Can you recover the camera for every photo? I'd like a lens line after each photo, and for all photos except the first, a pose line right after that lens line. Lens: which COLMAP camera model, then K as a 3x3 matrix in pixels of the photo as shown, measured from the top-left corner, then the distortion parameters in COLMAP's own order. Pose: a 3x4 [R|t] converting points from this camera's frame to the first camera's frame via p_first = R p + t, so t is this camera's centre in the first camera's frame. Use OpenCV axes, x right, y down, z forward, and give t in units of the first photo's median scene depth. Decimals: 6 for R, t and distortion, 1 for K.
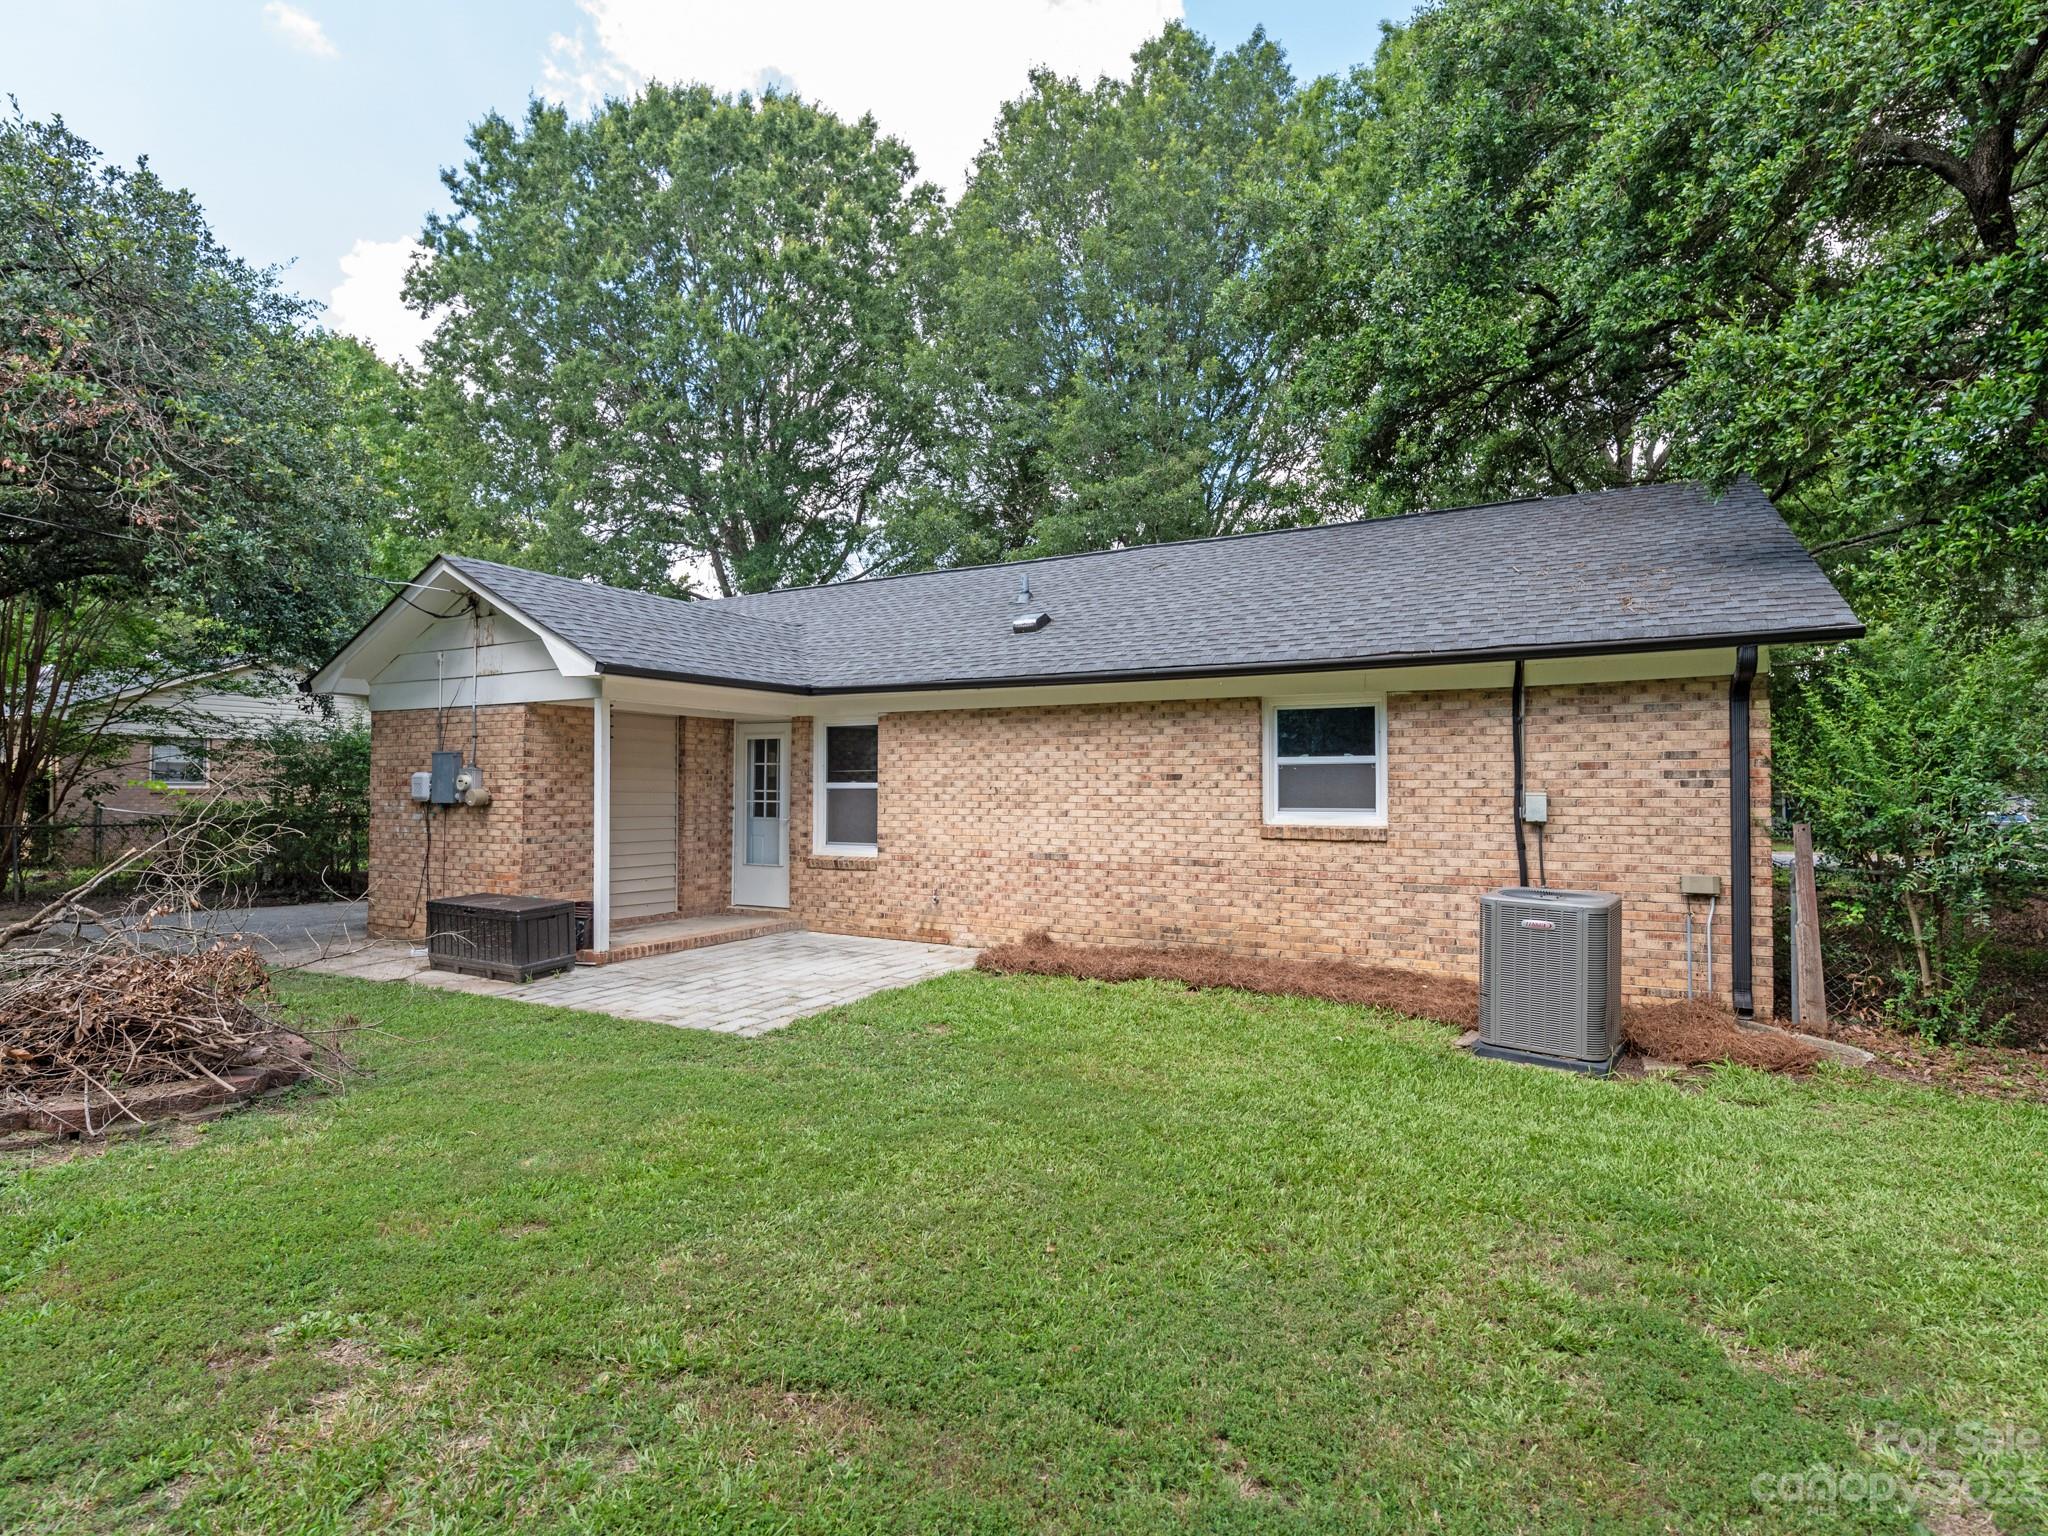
lens RADIAL K [[1004.0, 0, 1103.2], [0, 1004.0, 764.0], [0, 0, 1]] dist [0.001224, 0.001963]
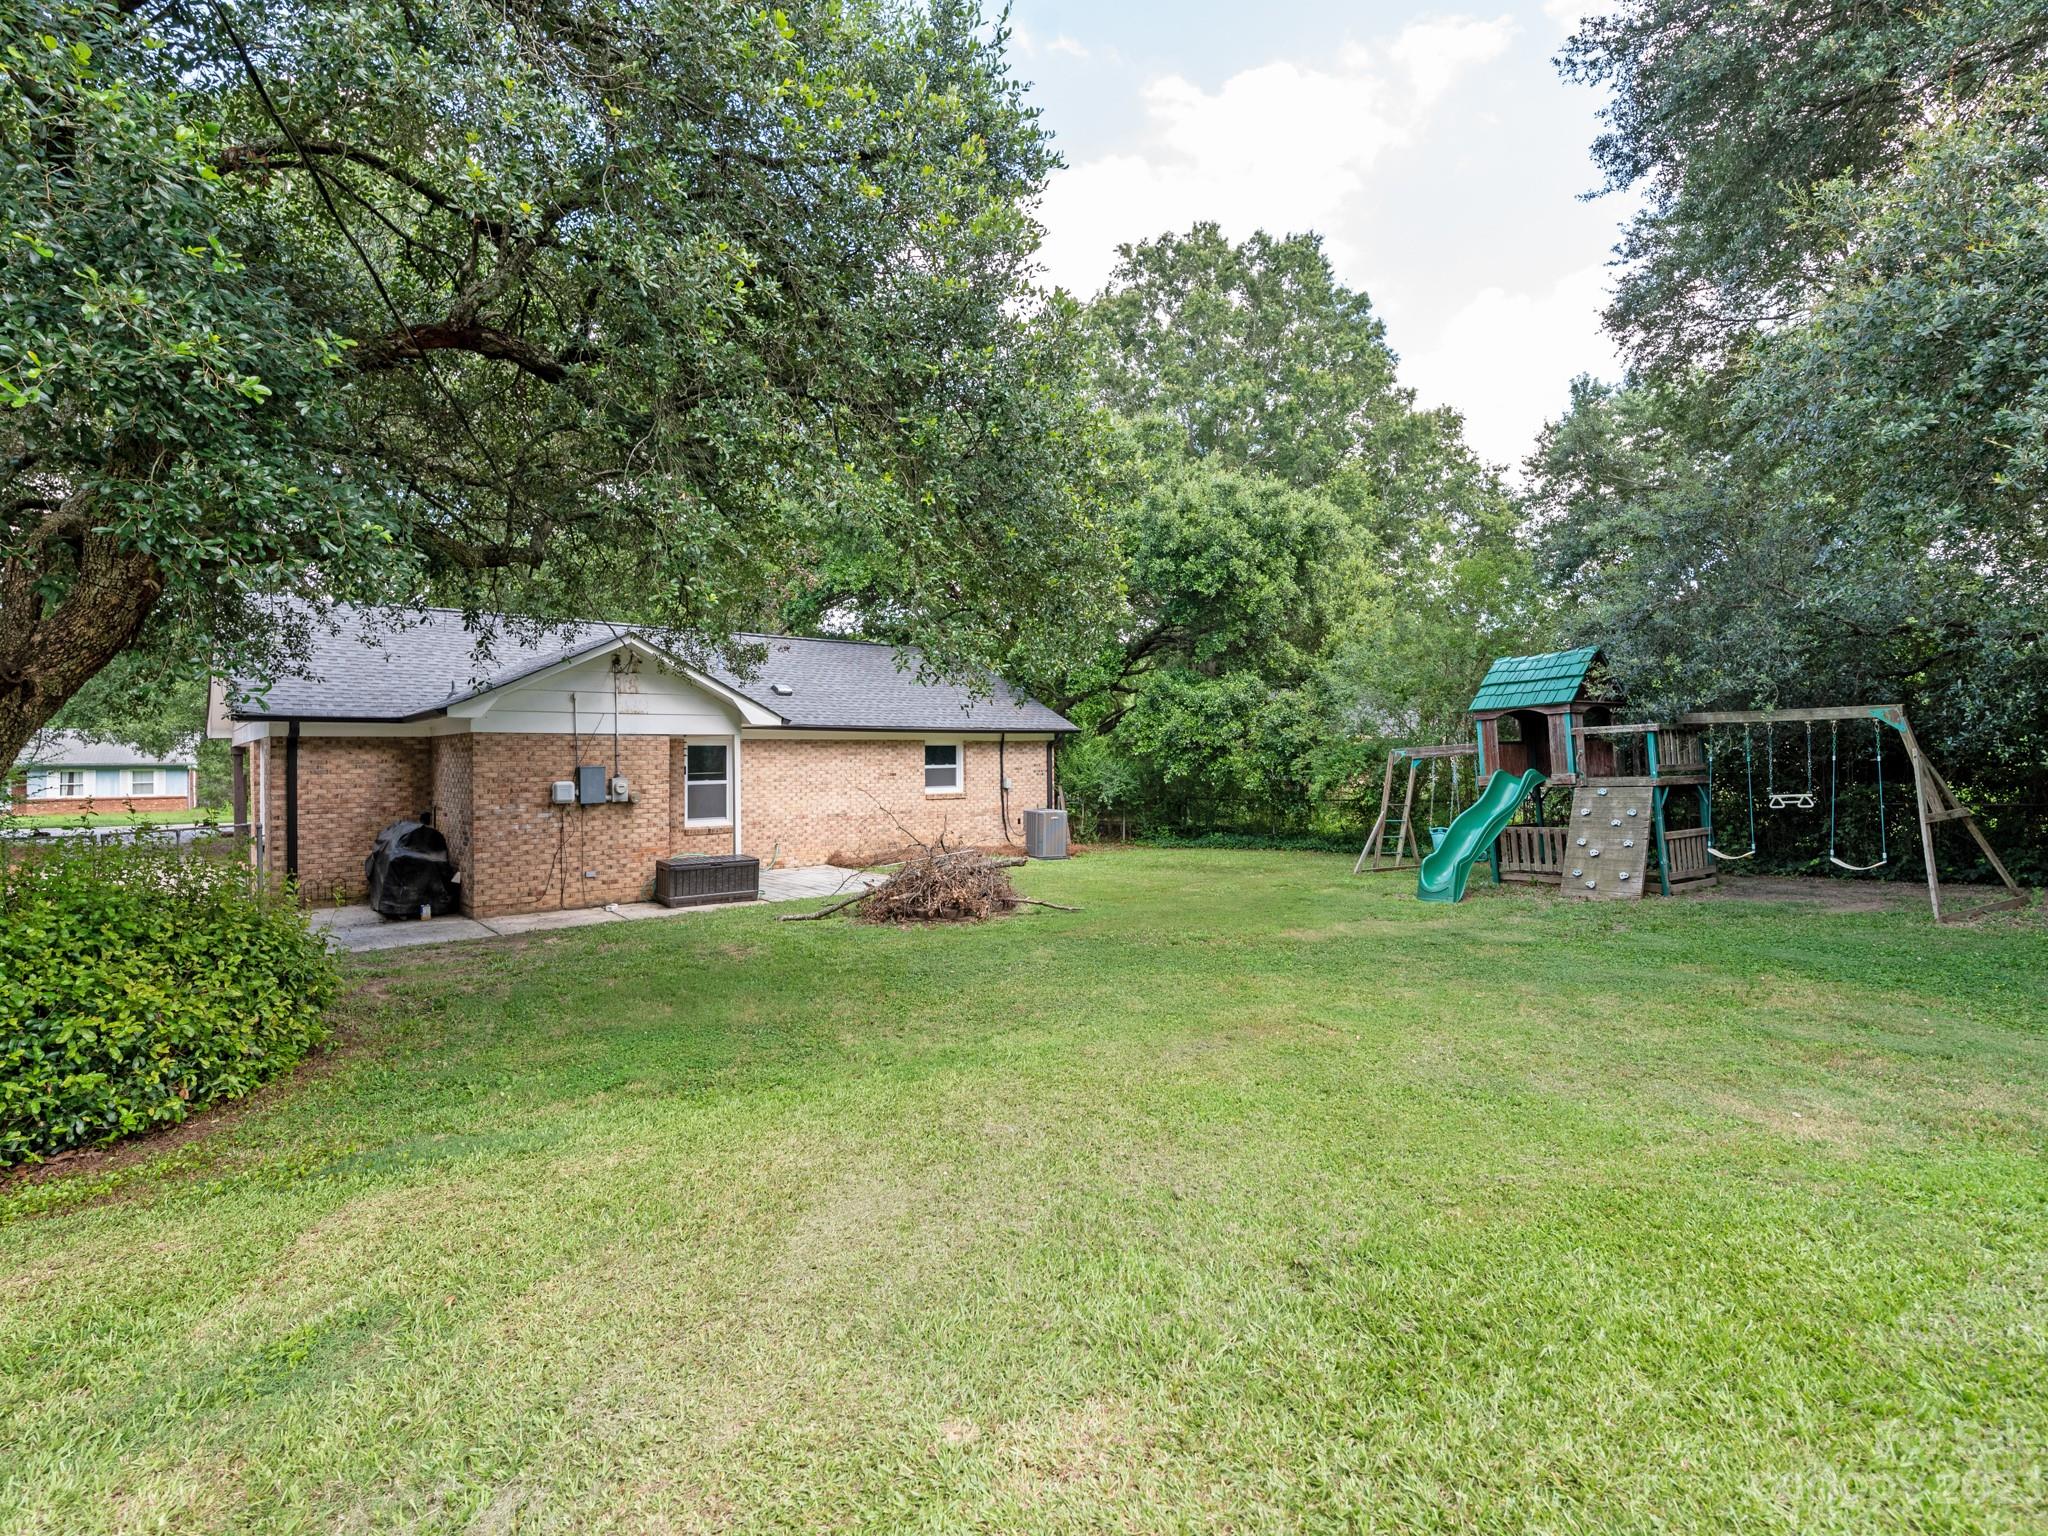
lens RADIAL K [[898.9, 0, 1036.8], [0, 898.9, 764.1], [0, 0, 1]] dist [-0.001940, -0.000034]
pose [[0.368575, -0.010913, 0.929534, -1.721655], [-0.018401, 0.999650, 0.019032, -0.055247], [-0.929416, -0.024119, 0.368245, -0.030619]]
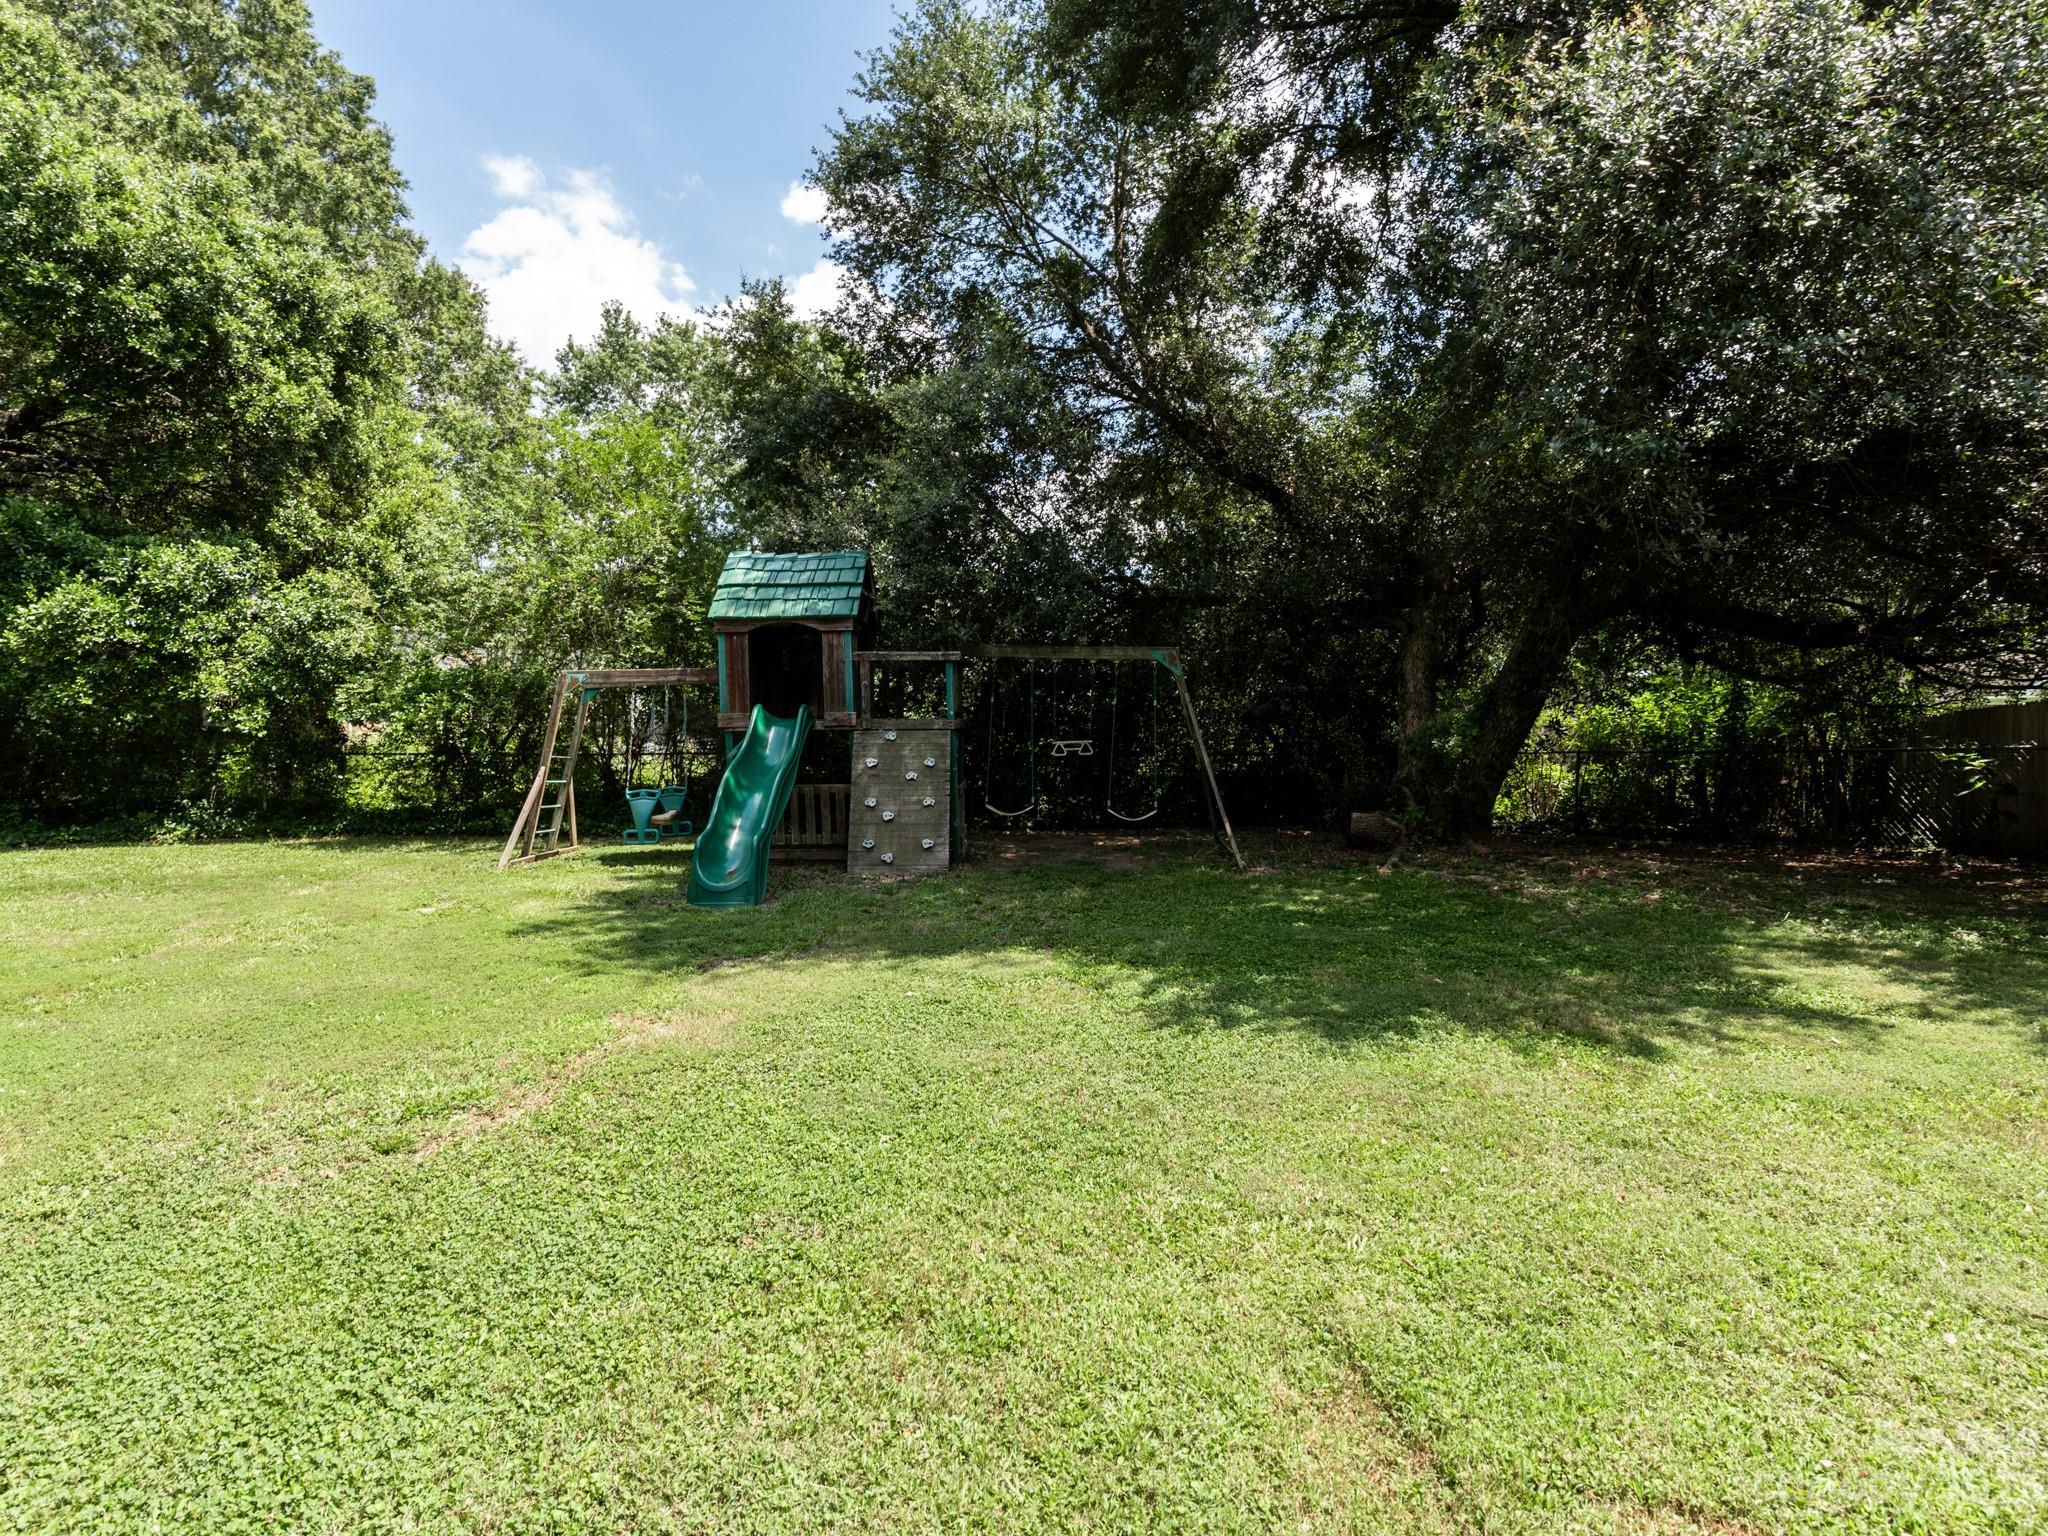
lens RADIAL K [[1004.0, 0, 1029.1], [0, 1004.0, 727.6], [0, 0, 1]] dist [0.001224, 0.001963]
pose [[-0.560683, -0.019469, 0.827802, -1.209656], [-0.053217, 0.998504, -0.012561, -0.008931], [-0.826319, -0.051096, -0.560880, 0.191374]]
